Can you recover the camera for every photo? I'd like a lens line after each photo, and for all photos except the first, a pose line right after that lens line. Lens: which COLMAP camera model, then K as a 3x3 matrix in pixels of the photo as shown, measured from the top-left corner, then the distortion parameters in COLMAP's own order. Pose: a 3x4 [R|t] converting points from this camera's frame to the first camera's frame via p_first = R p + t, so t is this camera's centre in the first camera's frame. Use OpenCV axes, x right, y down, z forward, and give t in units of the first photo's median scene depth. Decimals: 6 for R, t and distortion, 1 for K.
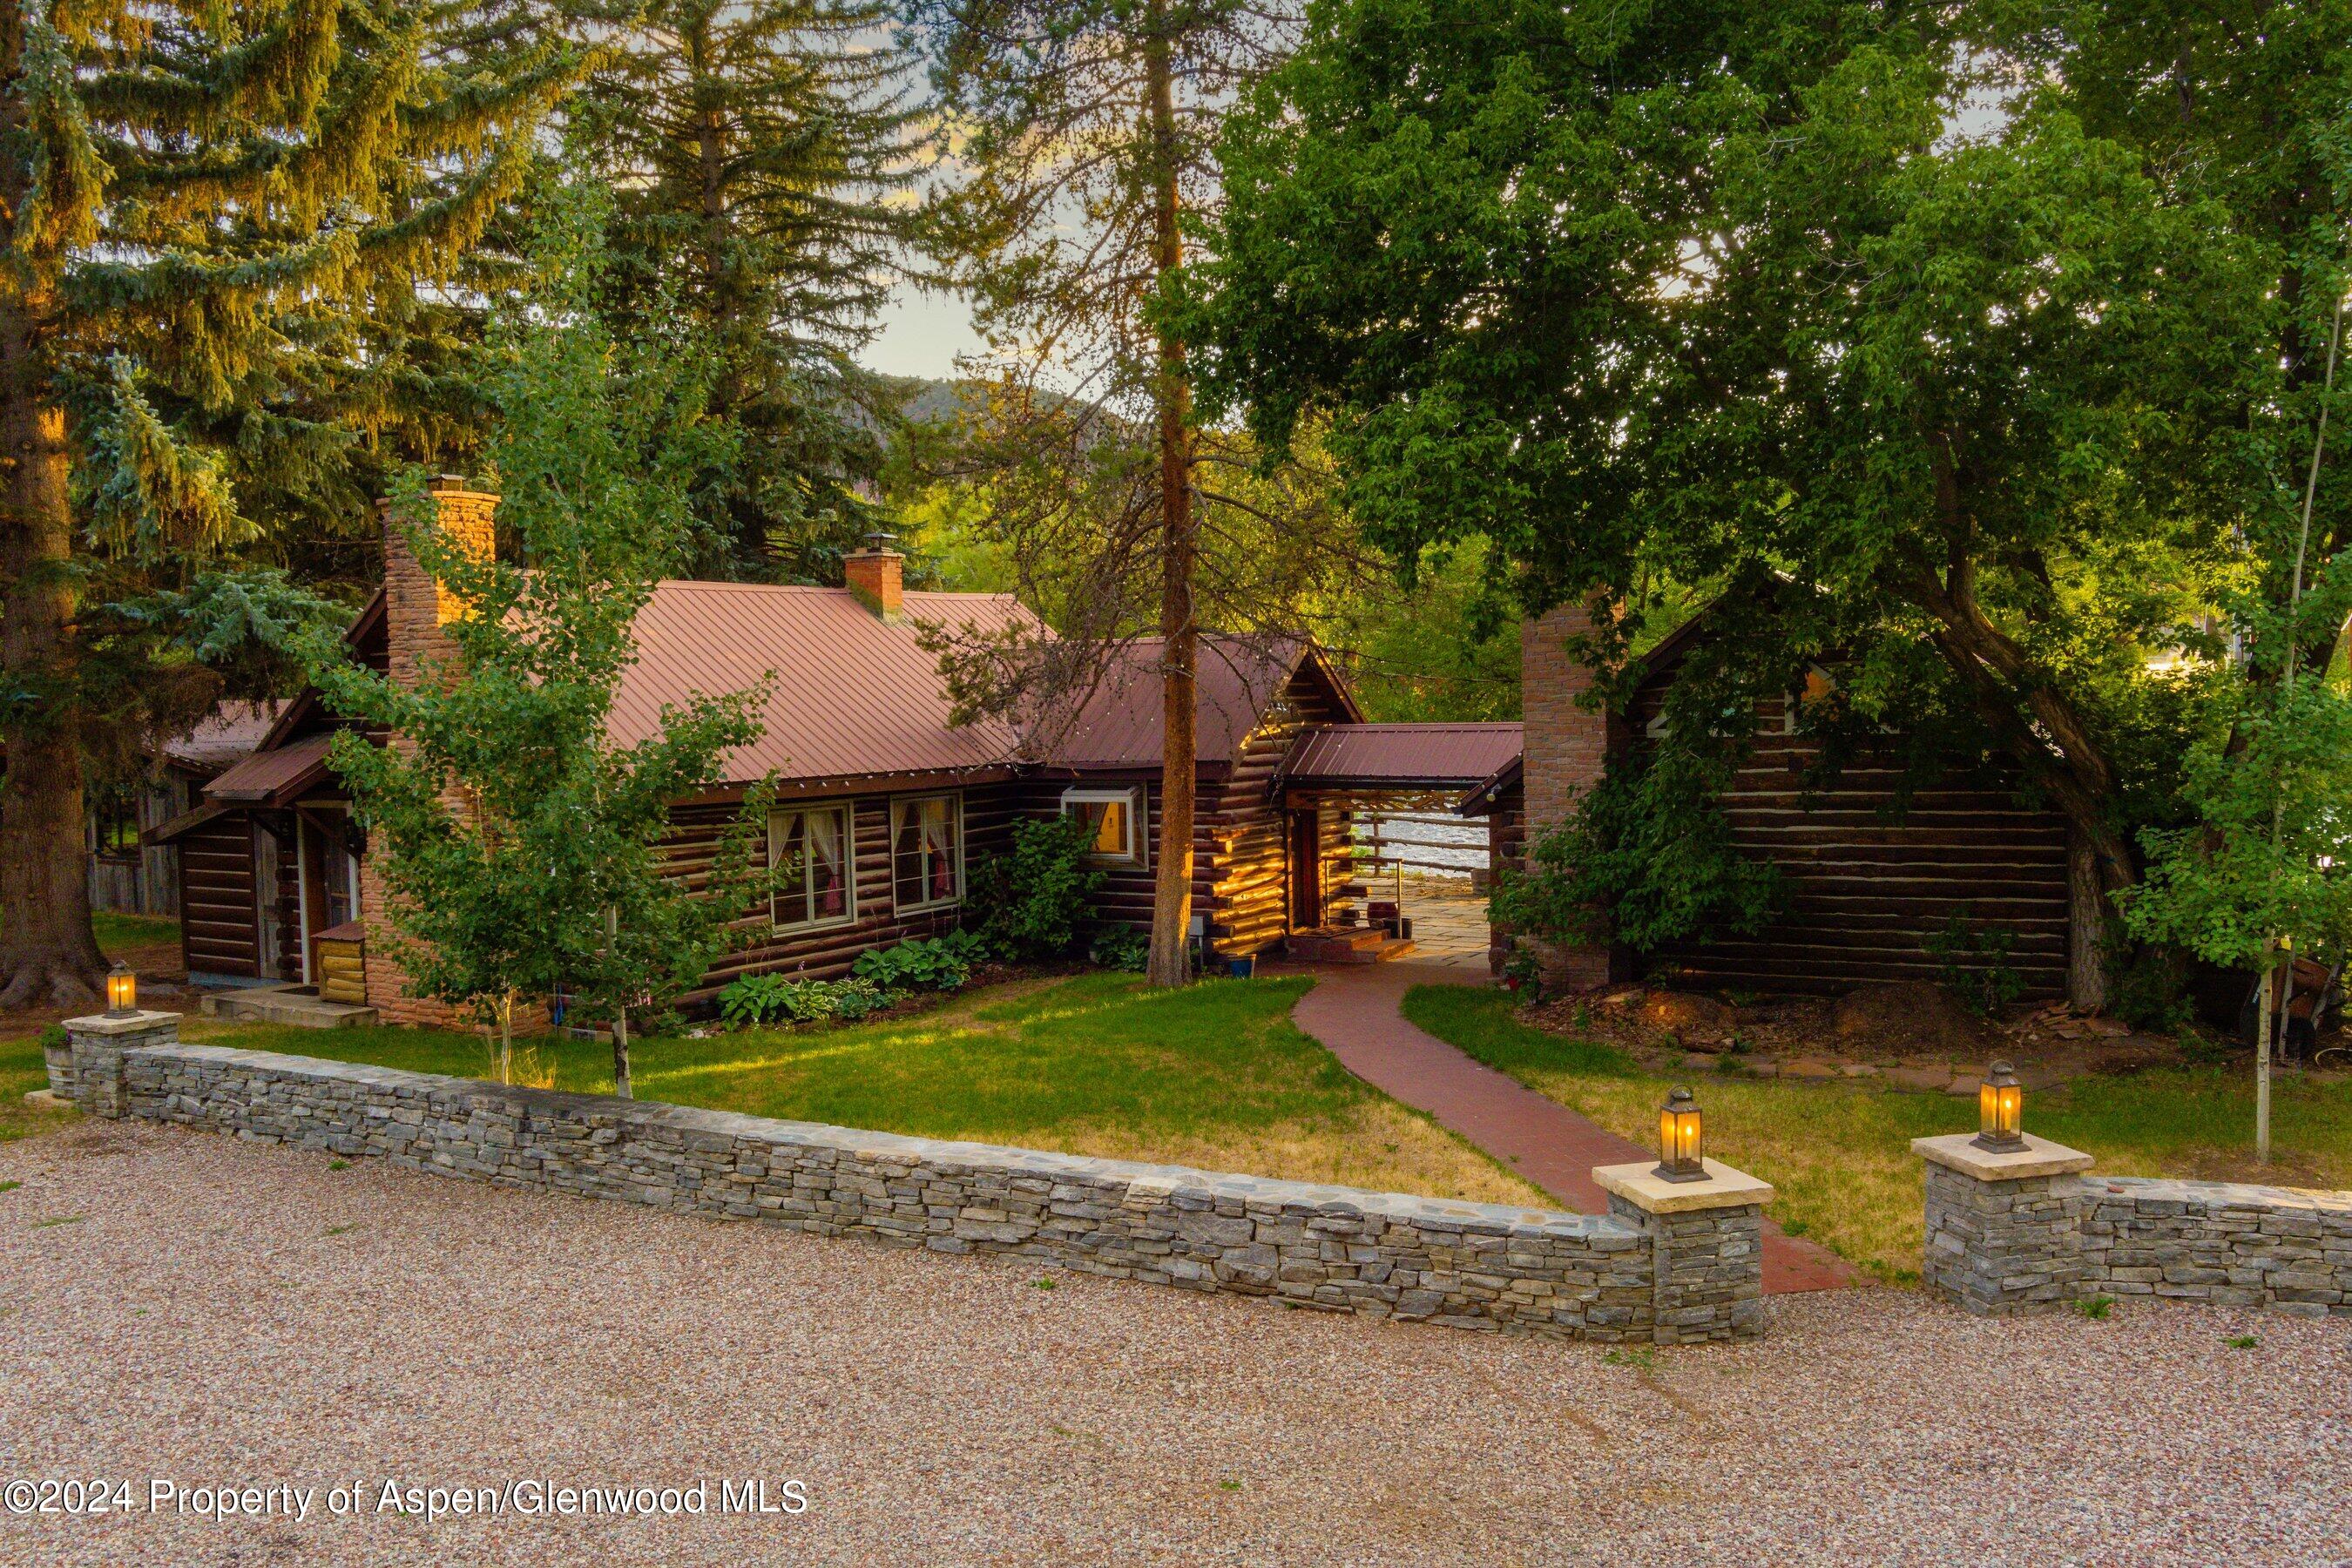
lens RADIAL K [[1924.4, 0, 1176.0], [0, 1924.4, 784.0], [0, 0, 1]] dist [-0.051641, 0.001115]
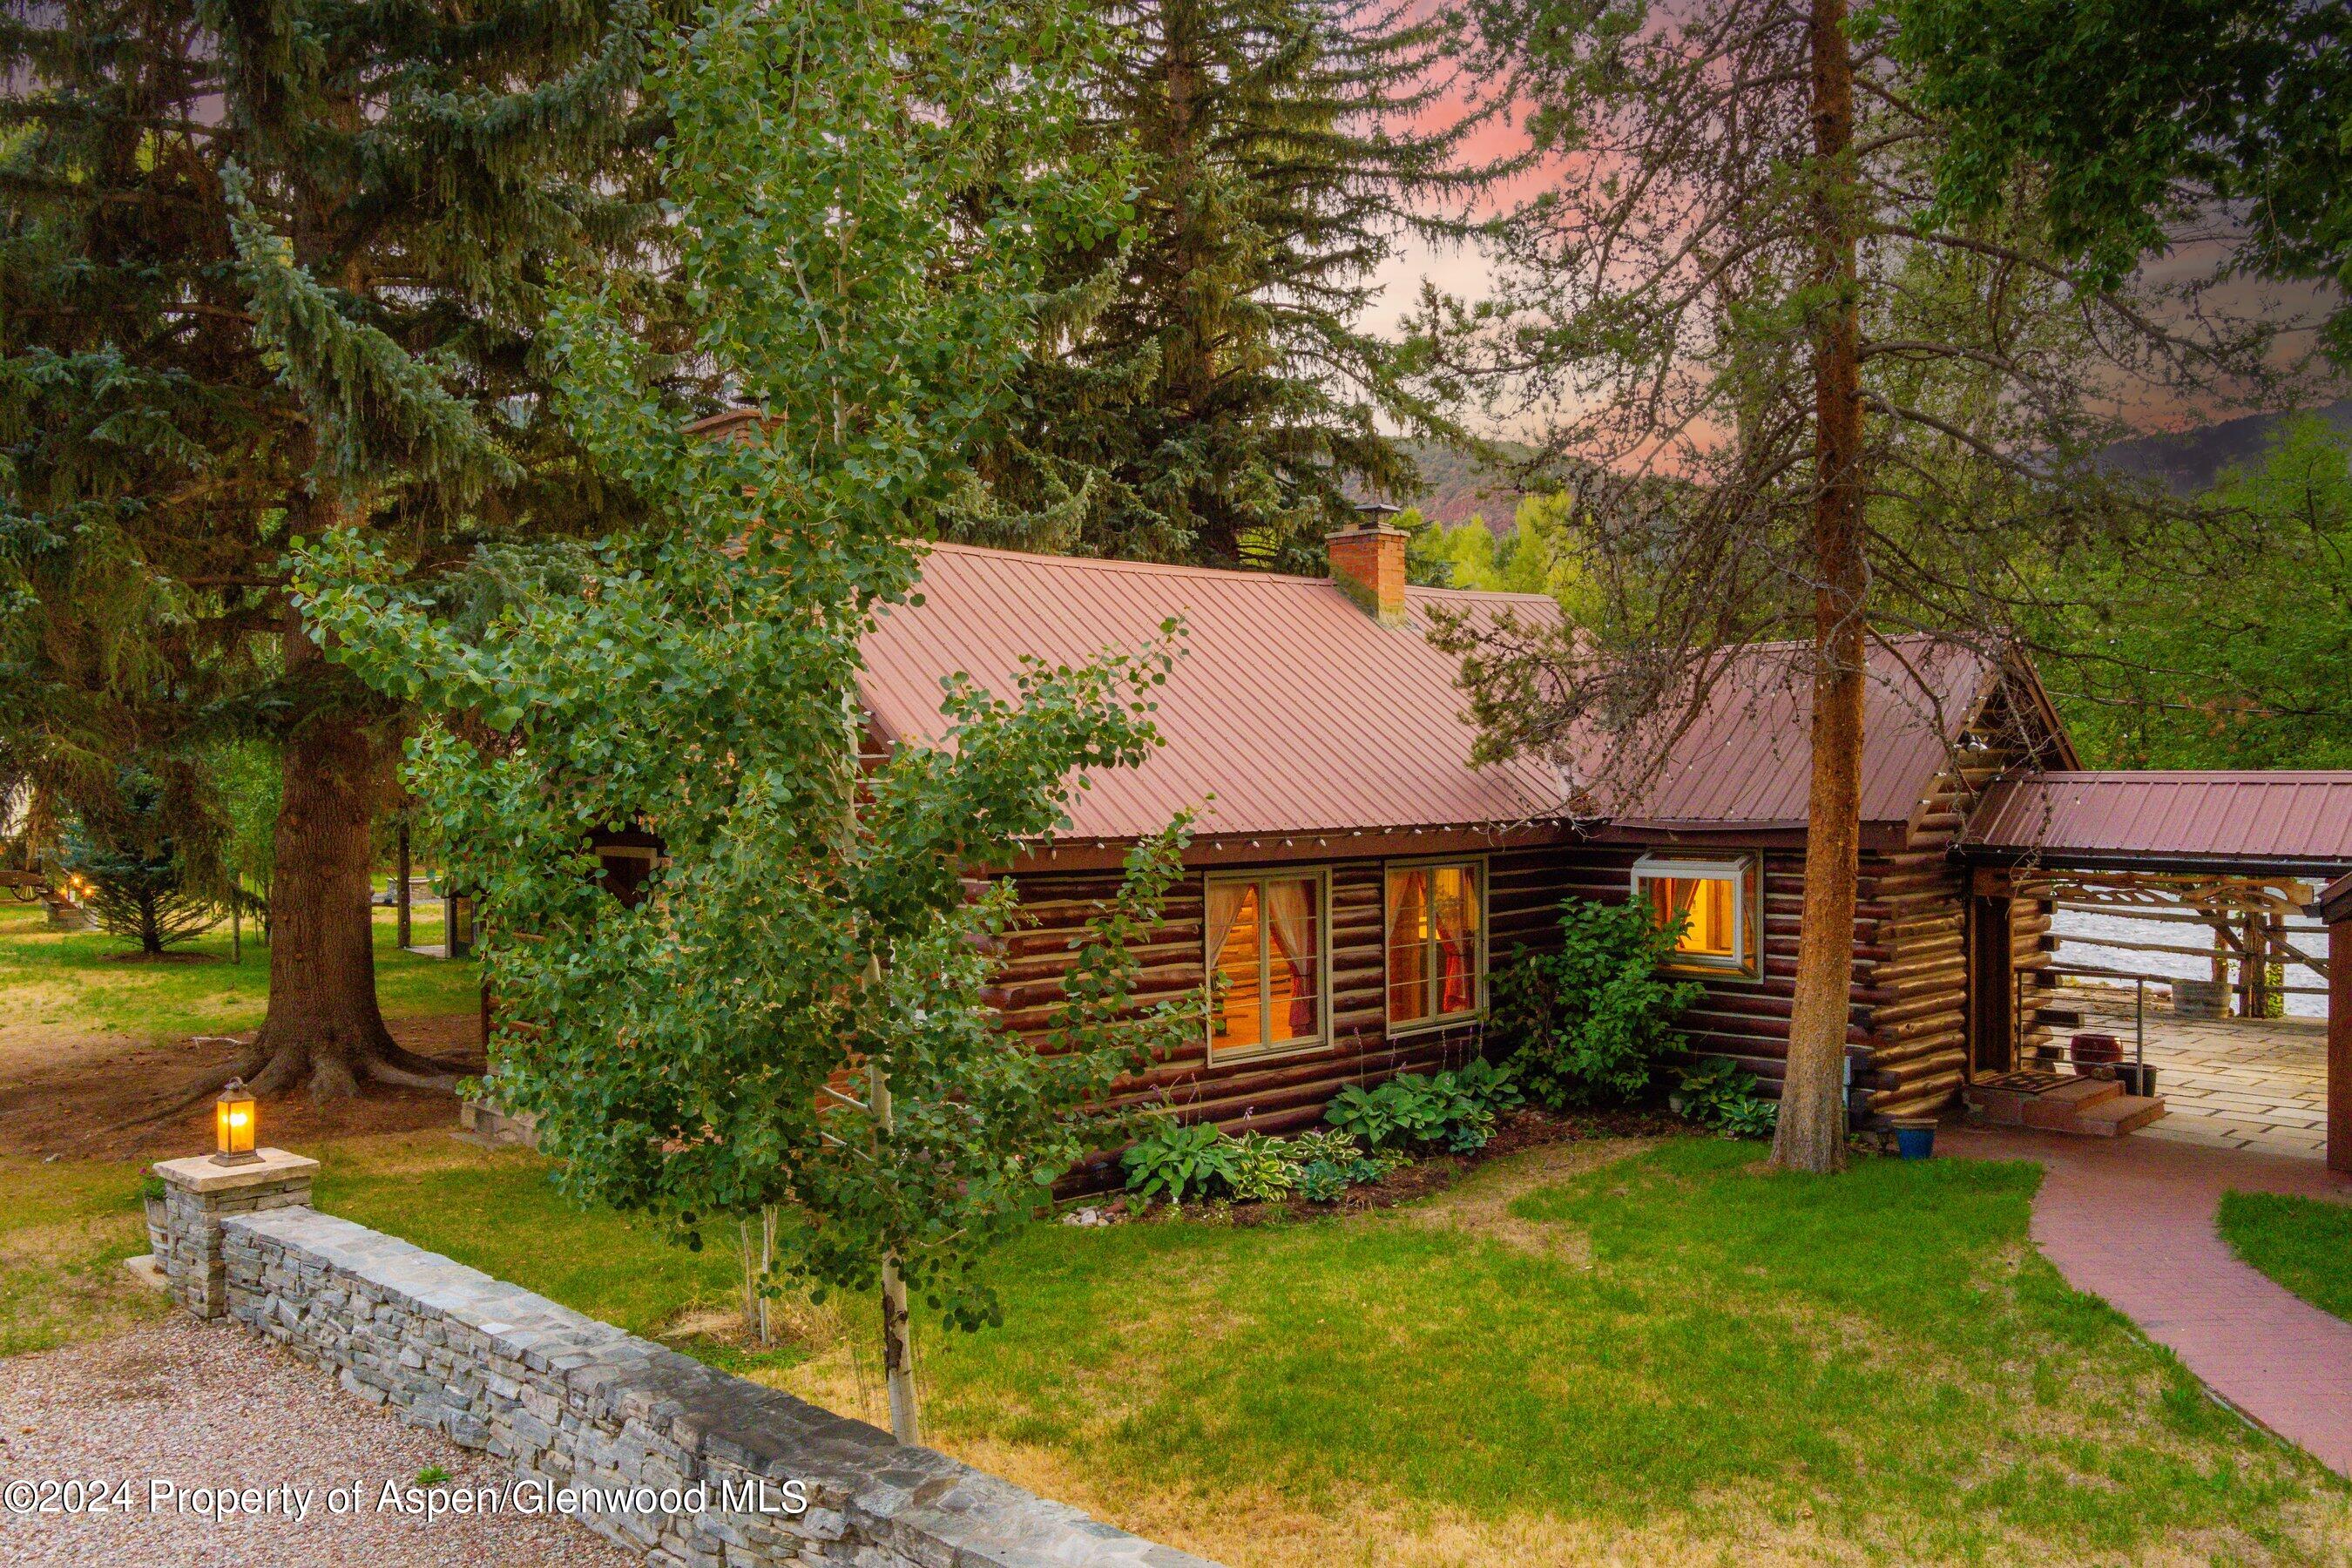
lens RADIAL K [[1887.2, 0, 1176.0], [0, 1887.2, 784.0], [0, 0, 1]] dist [-0.058402, 0.018533]
pose [[0.968312, 0.018050, -0.249089, -0.052565], [-0.025773, 0.999282, -0.027778, -0.000858], [0.248409, 0.033317, 0.968082, 0.320839]]
